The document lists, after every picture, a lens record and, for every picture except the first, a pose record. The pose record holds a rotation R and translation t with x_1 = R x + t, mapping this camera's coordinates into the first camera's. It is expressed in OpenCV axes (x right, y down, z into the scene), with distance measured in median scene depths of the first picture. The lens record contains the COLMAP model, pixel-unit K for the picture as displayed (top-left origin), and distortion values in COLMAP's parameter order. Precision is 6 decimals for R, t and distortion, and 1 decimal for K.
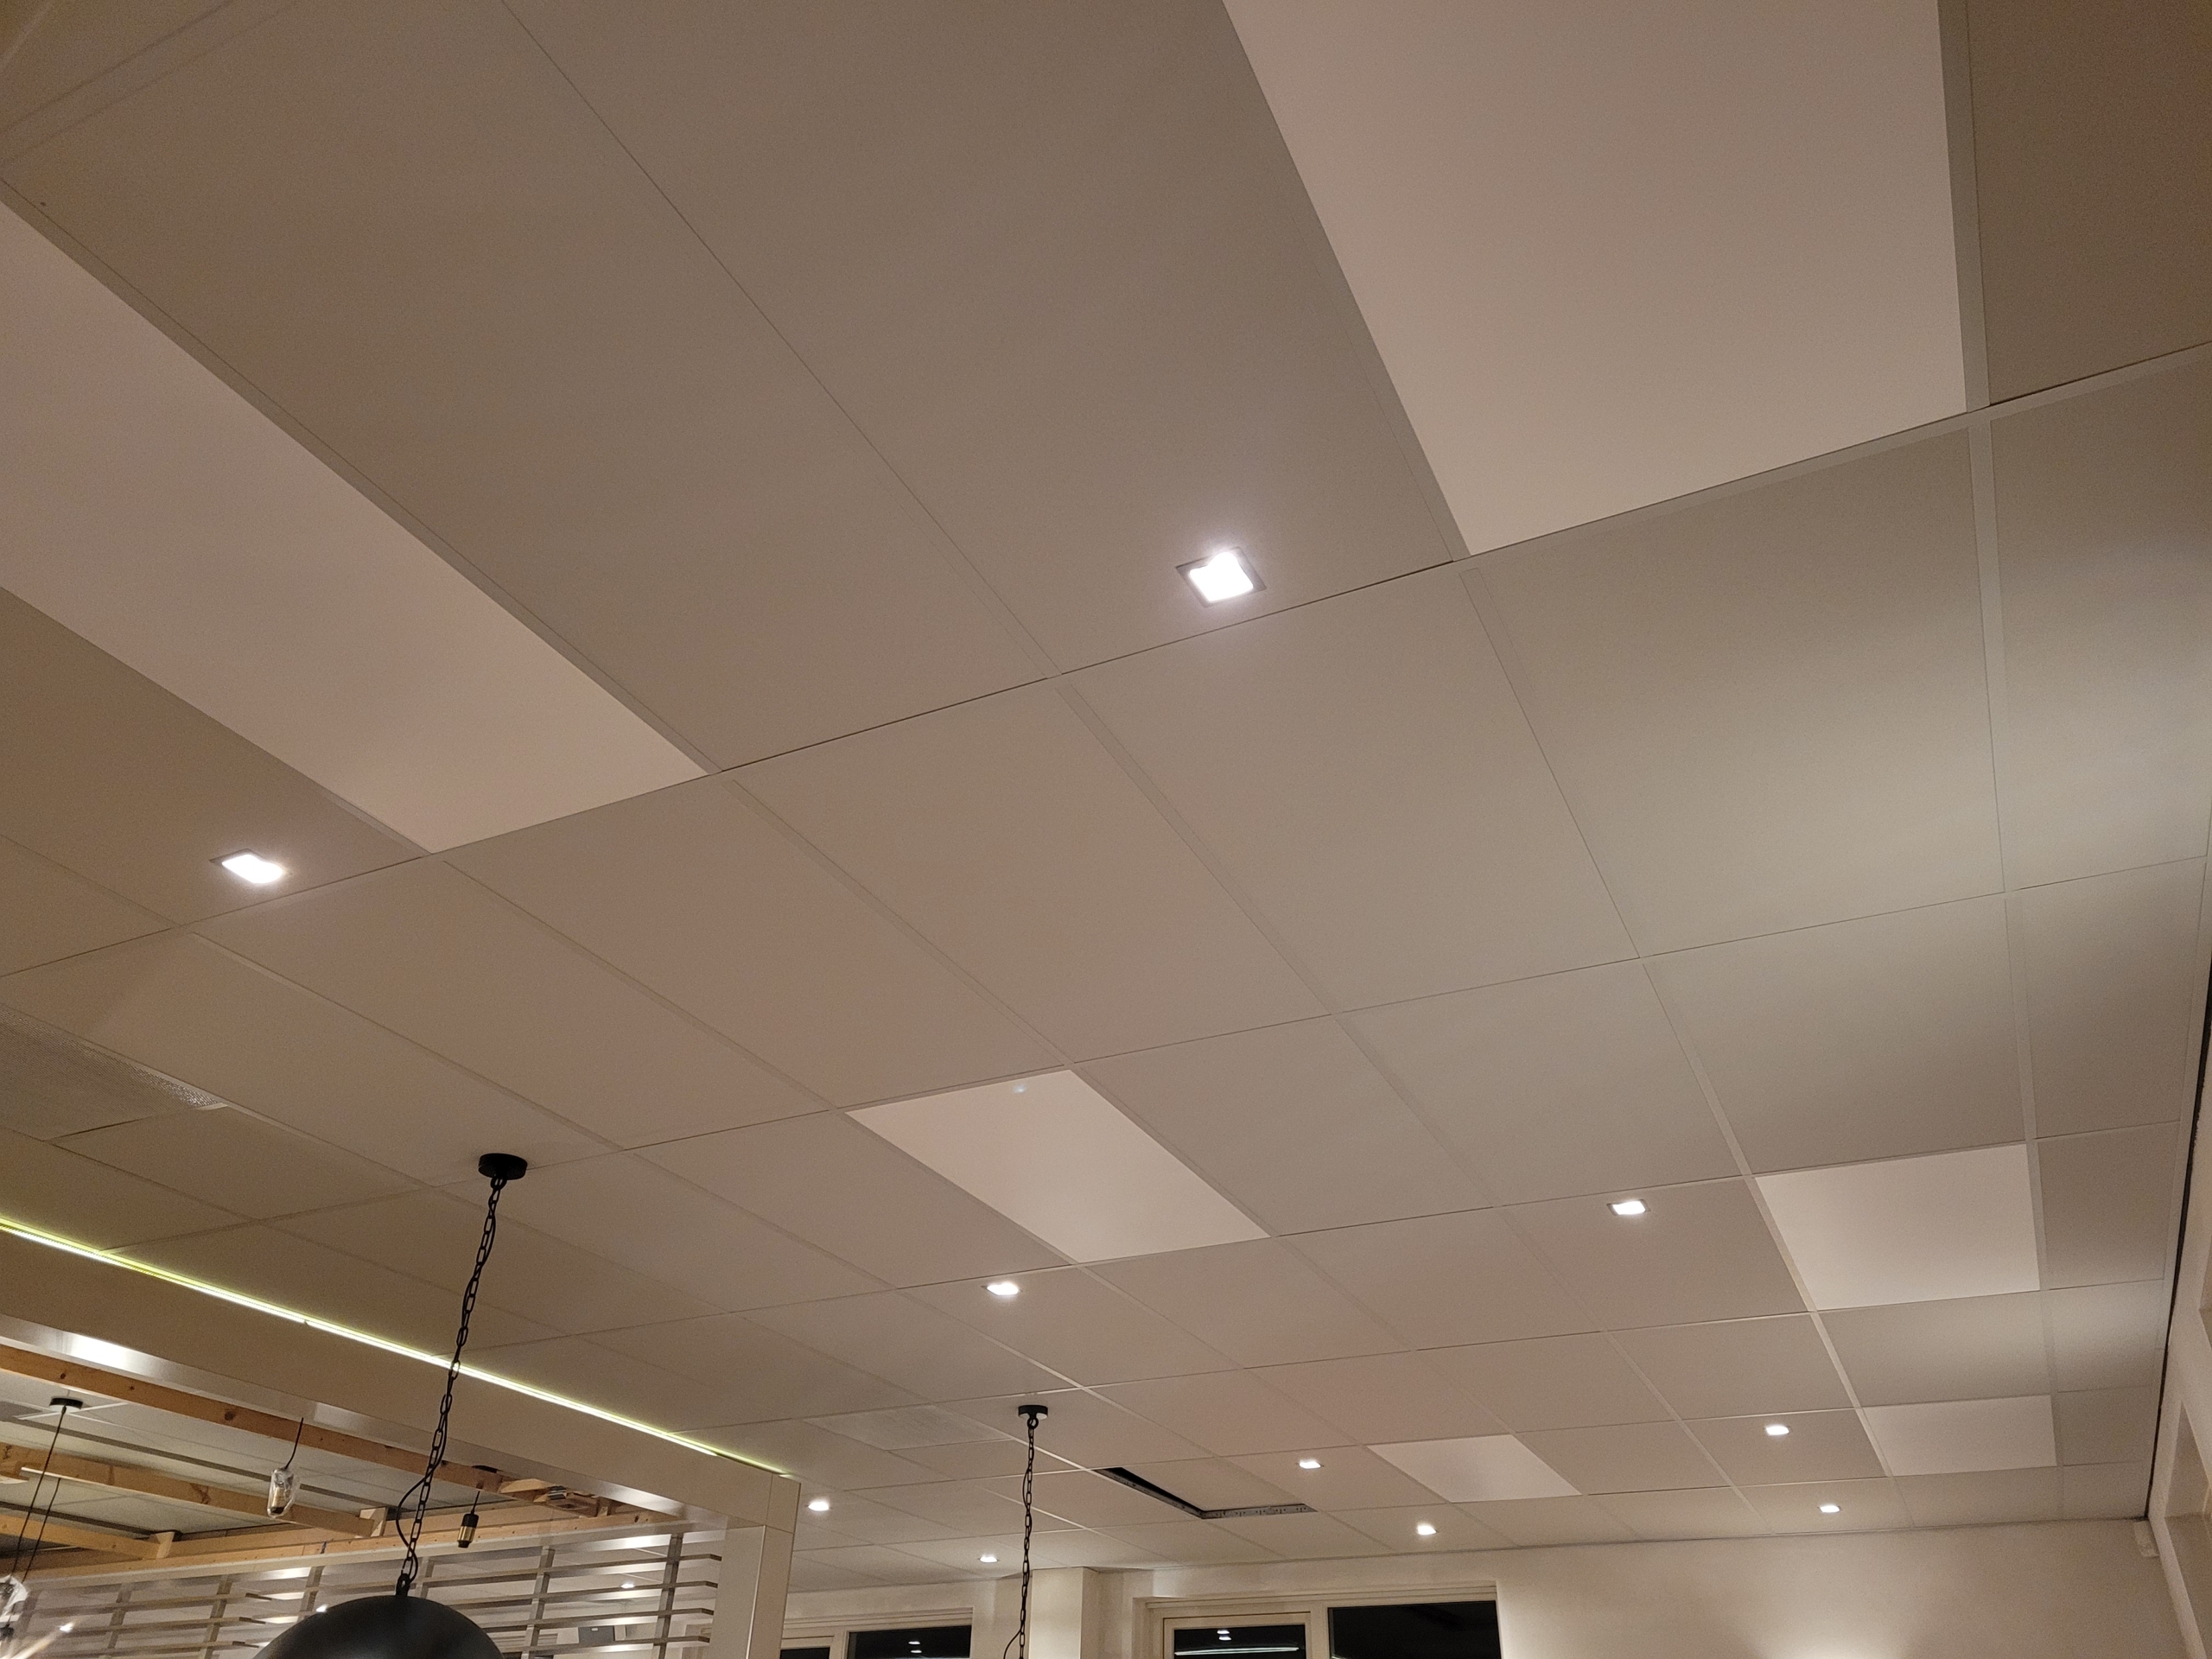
lens RADIAL K [[1664.3, 0, 1106.0], [0, 1664.3, 829.5], [0, 0, 1]] dist [0.053792, 0.001214]
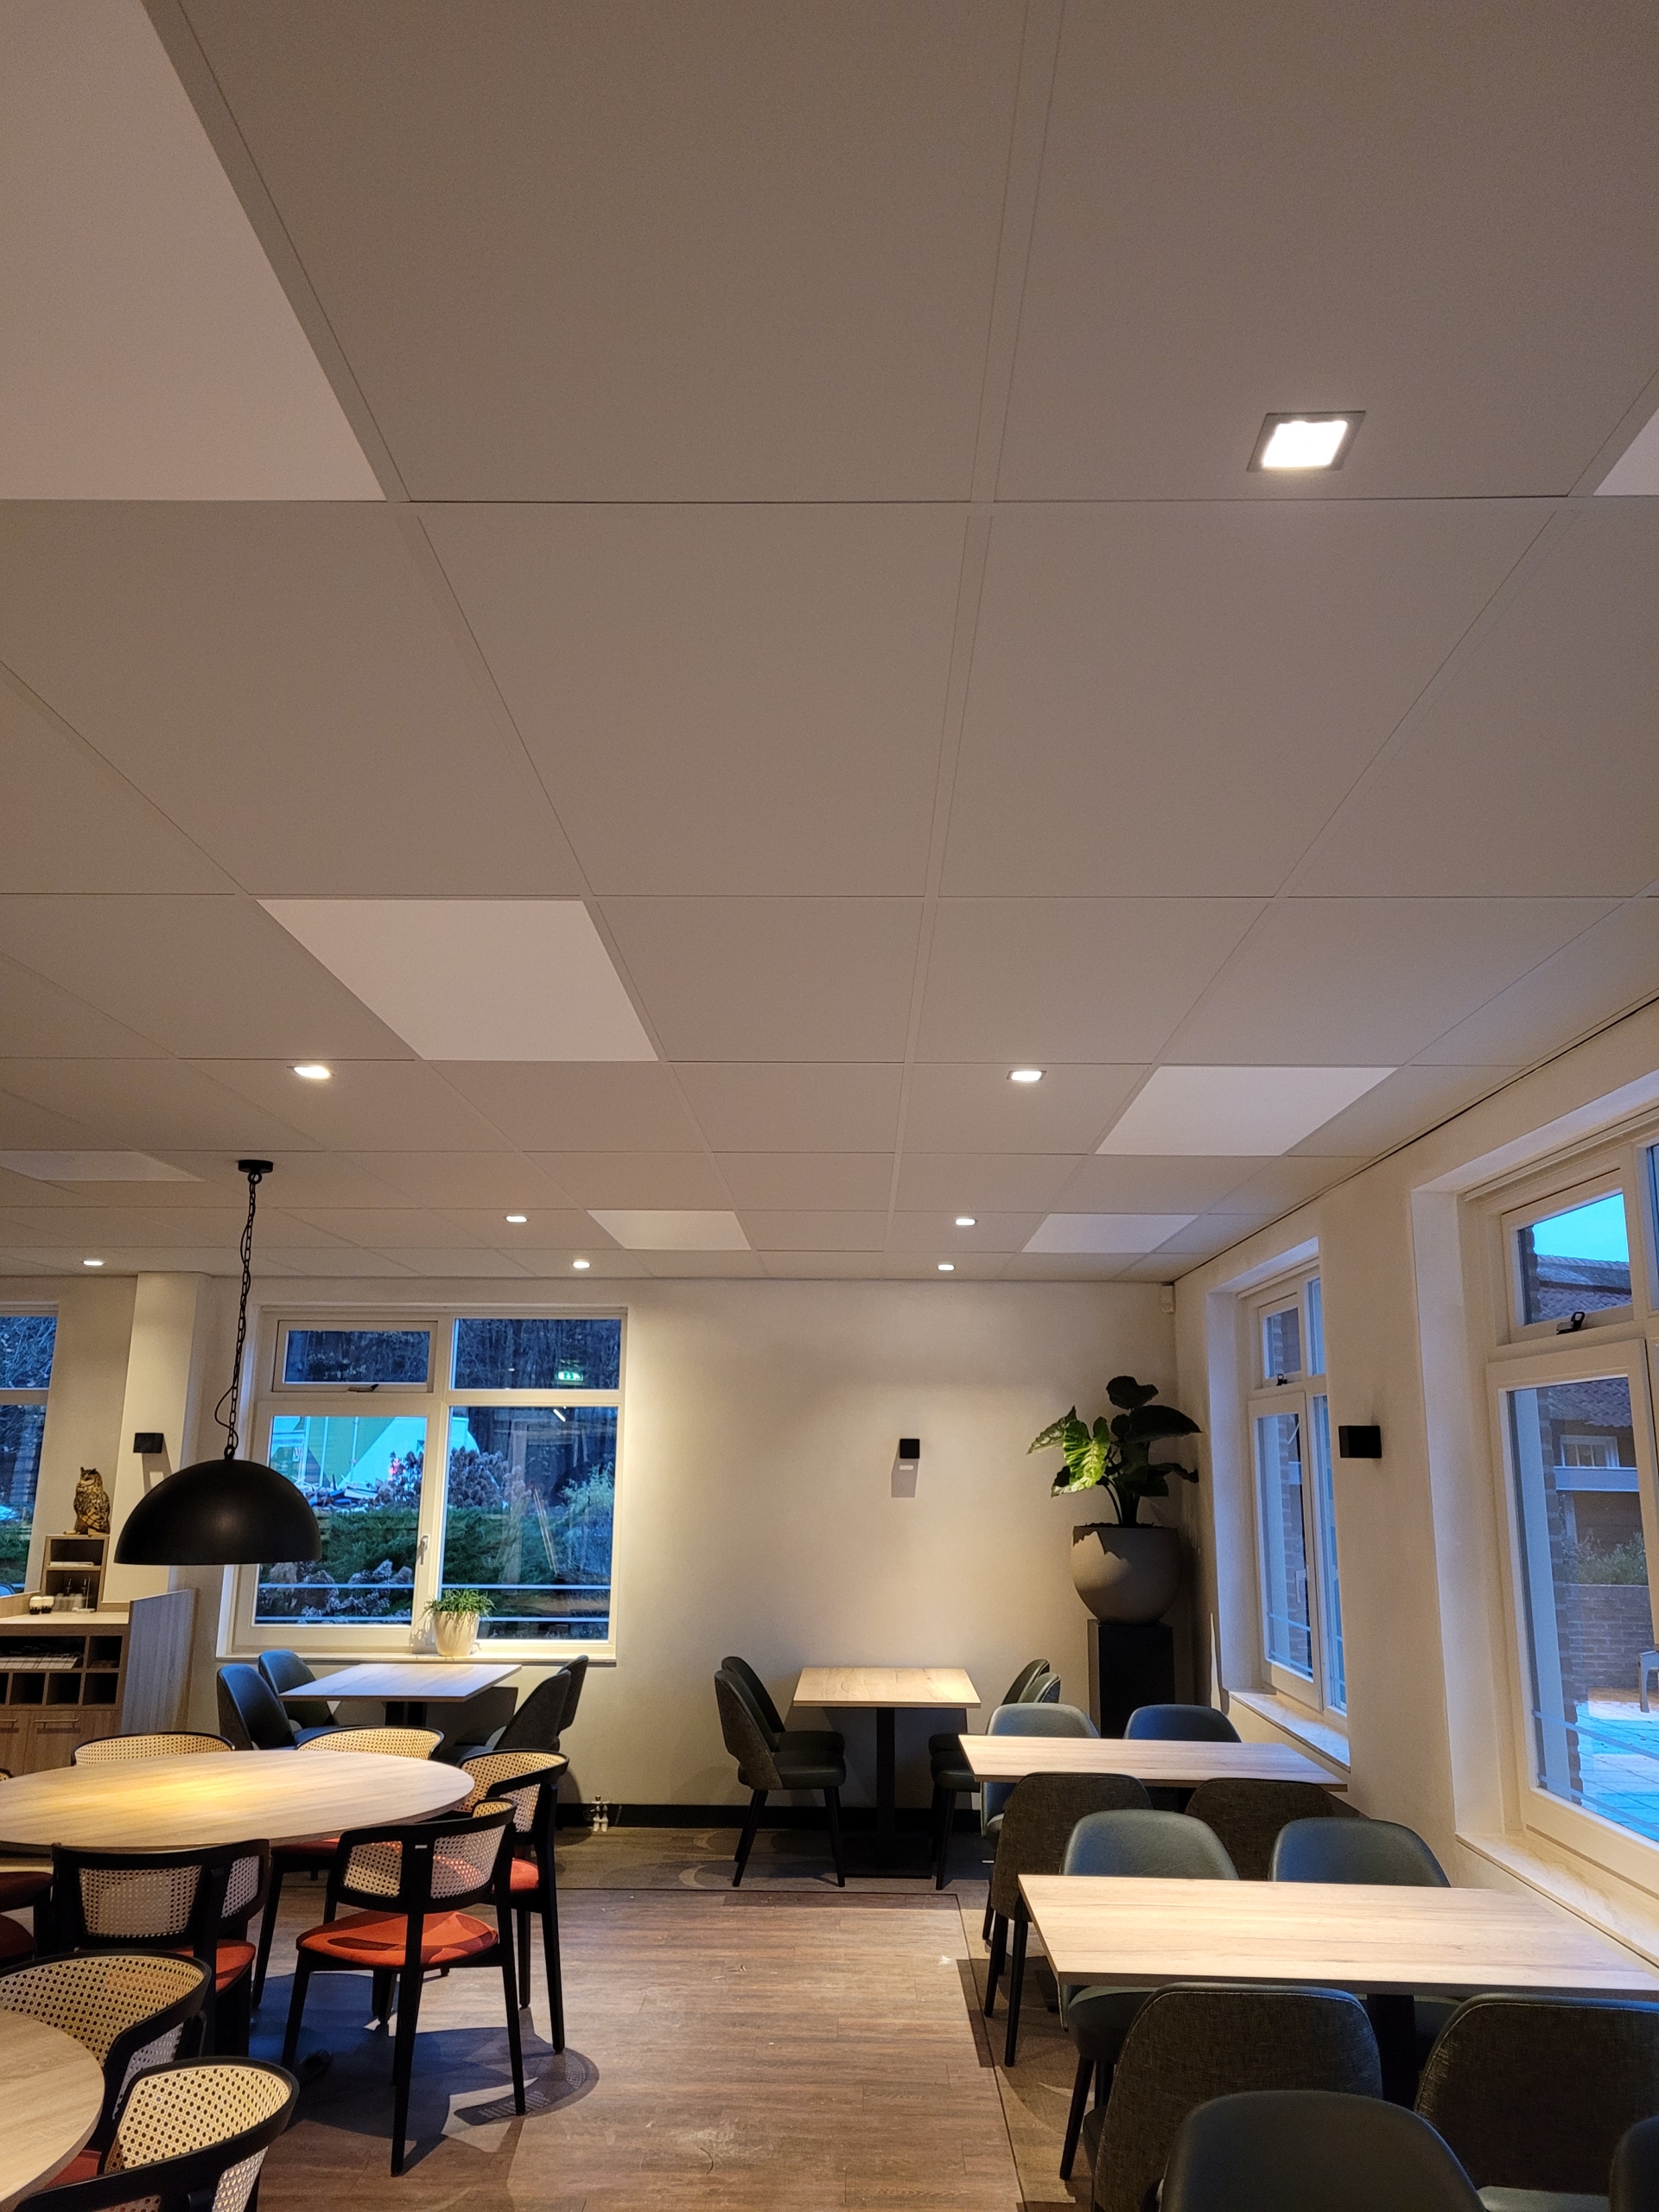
lens RADIAL K [[1664.3, 0, 829.5], [0, 1664.3, 1106.0], [0, 0, 1]] dist [0.053792, 0.001214]
pose [[0.904965, 0.078728, 0.418139, -0.153706], [-0.217958, 0.929779, 0.296658, -0.020699], [-0.365421, -0.359601, 0.858577, 0.128794]]
